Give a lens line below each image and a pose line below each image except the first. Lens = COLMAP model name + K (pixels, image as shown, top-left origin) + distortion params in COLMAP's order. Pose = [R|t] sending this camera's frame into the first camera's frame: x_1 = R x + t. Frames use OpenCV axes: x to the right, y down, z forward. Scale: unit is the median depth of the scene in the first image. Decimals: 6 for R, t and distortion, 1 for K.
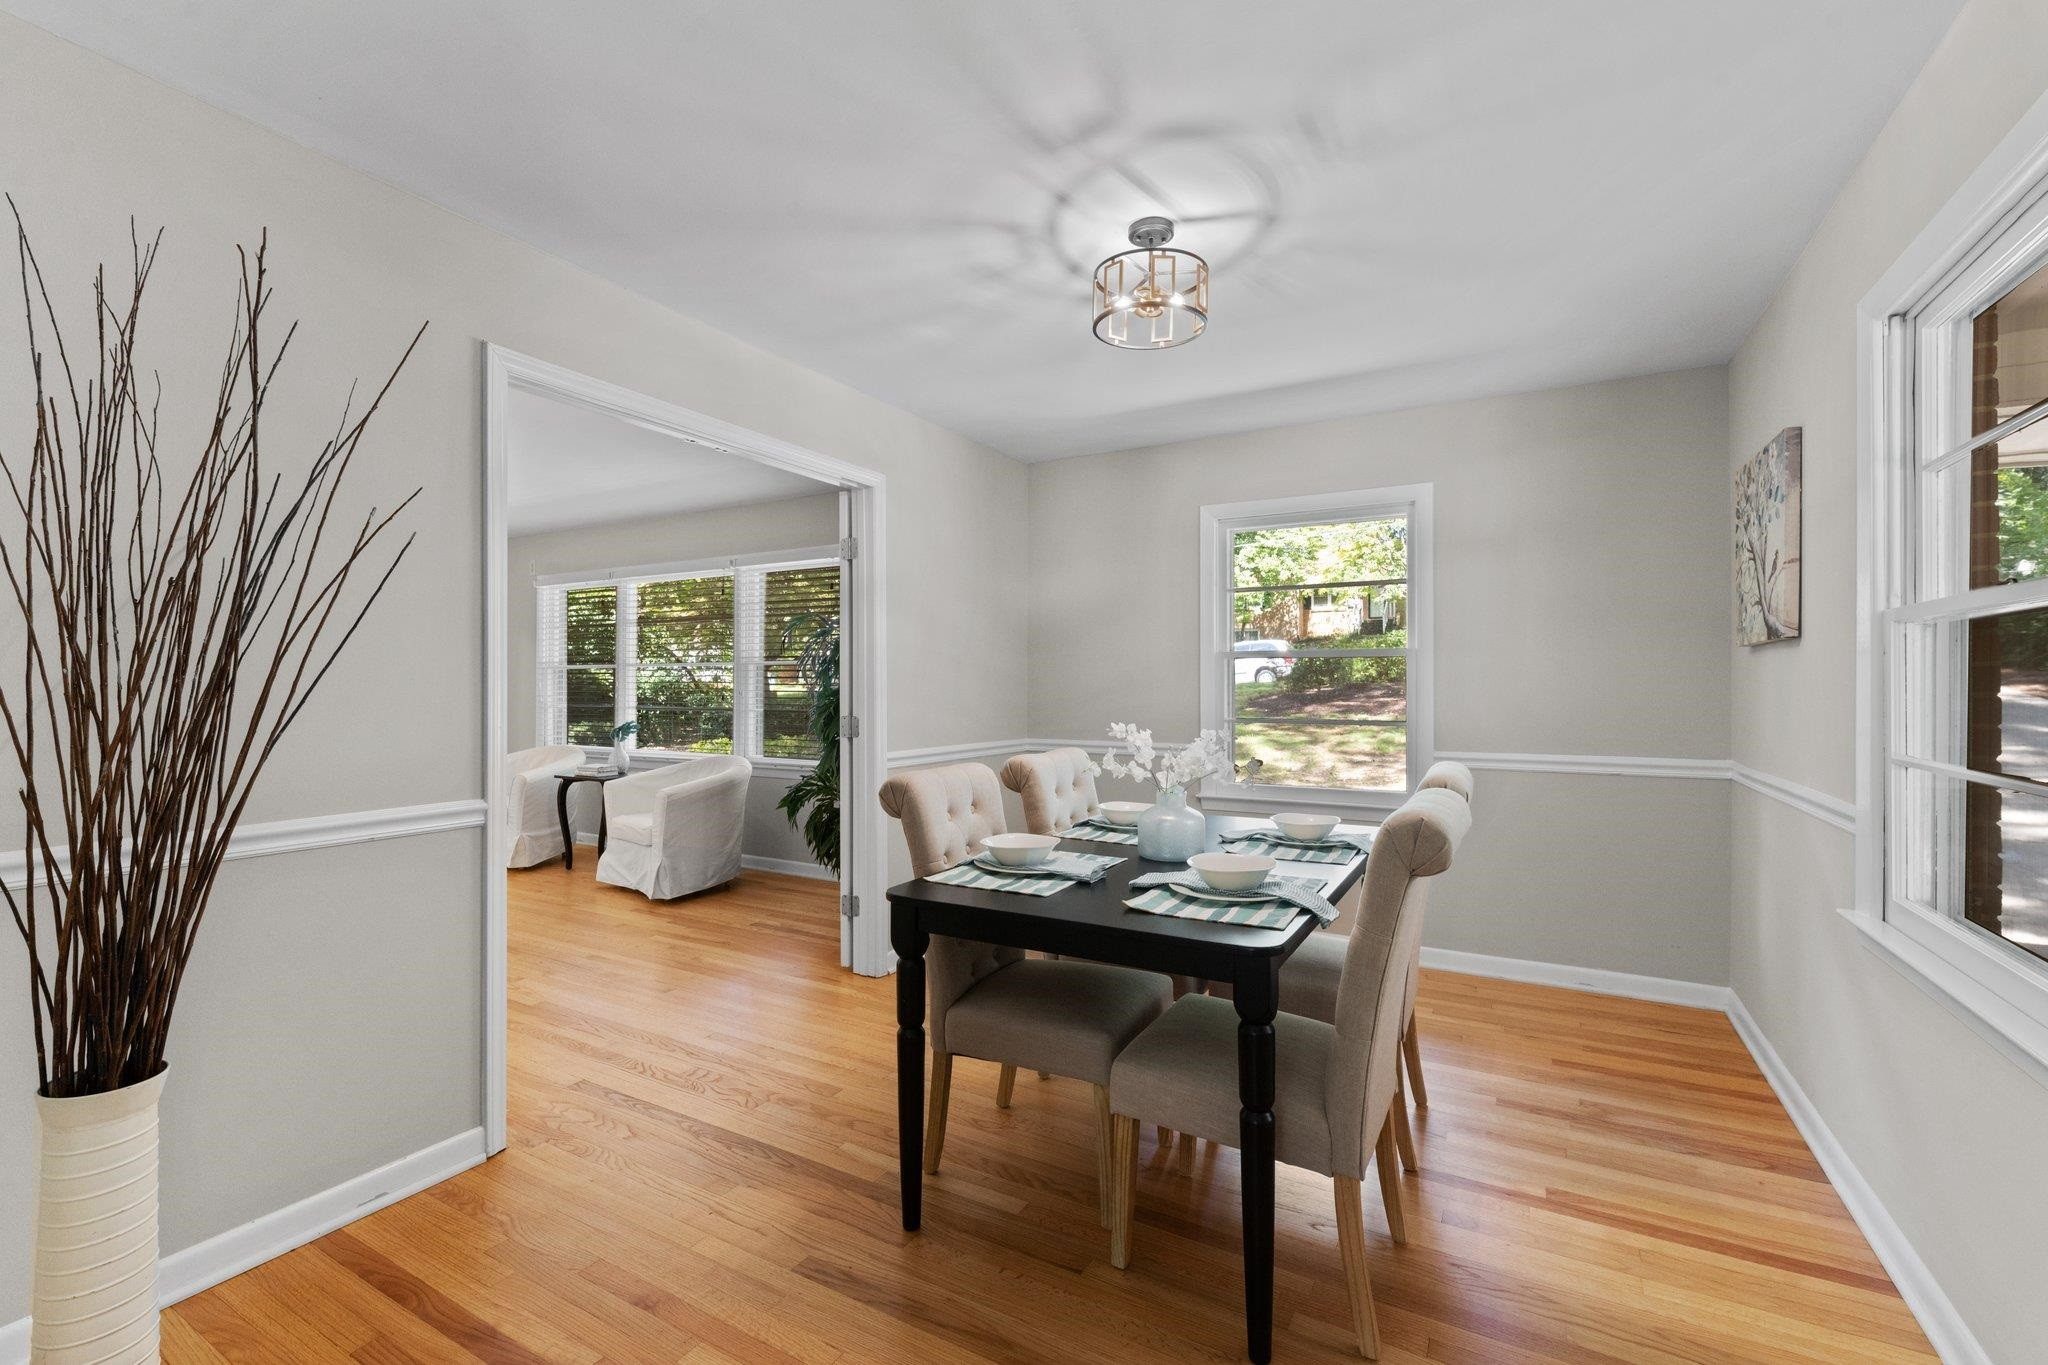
lens RADIAL K [[886.8, 0, 1015.0], [0, 886.8, 686.2], [0, 0, 1]] dist [0.000498, -0.000136]
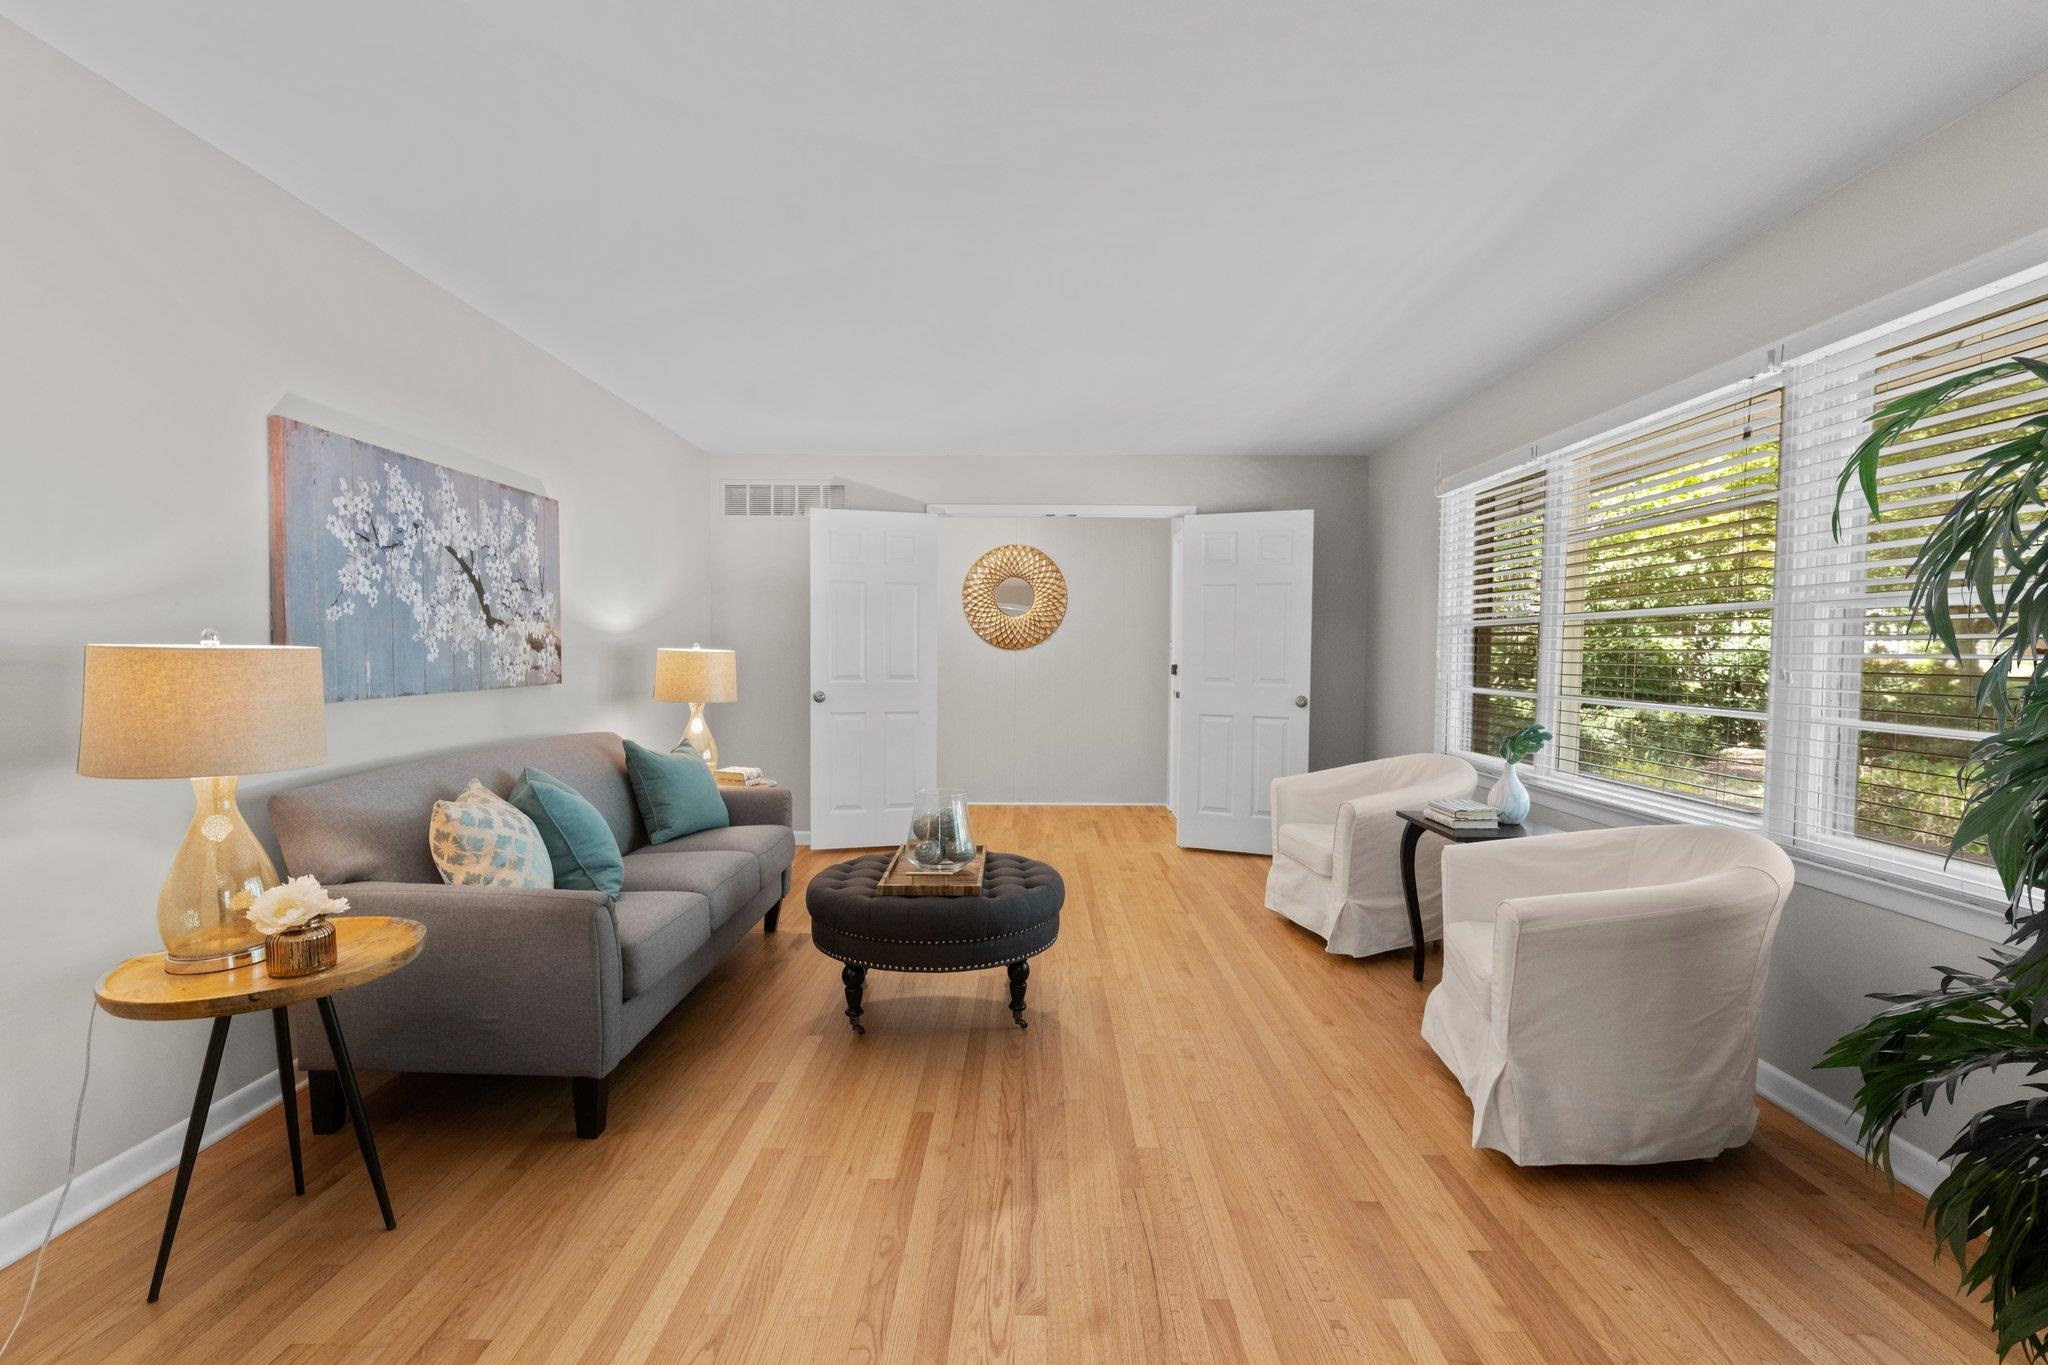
lens RADIAL K [[979.4, 0, 1023.2], [0, 979.4, 692.8], [0, 0, 1]] dist [0.019282, 0.000471]
pose [[0.492914, 0.039615, -0.869176, -0.108720], [-0.006882, 0.999109, 0.041635, -0.001334], [0.870051, -0.014540, 0.492747, 0.578587]]
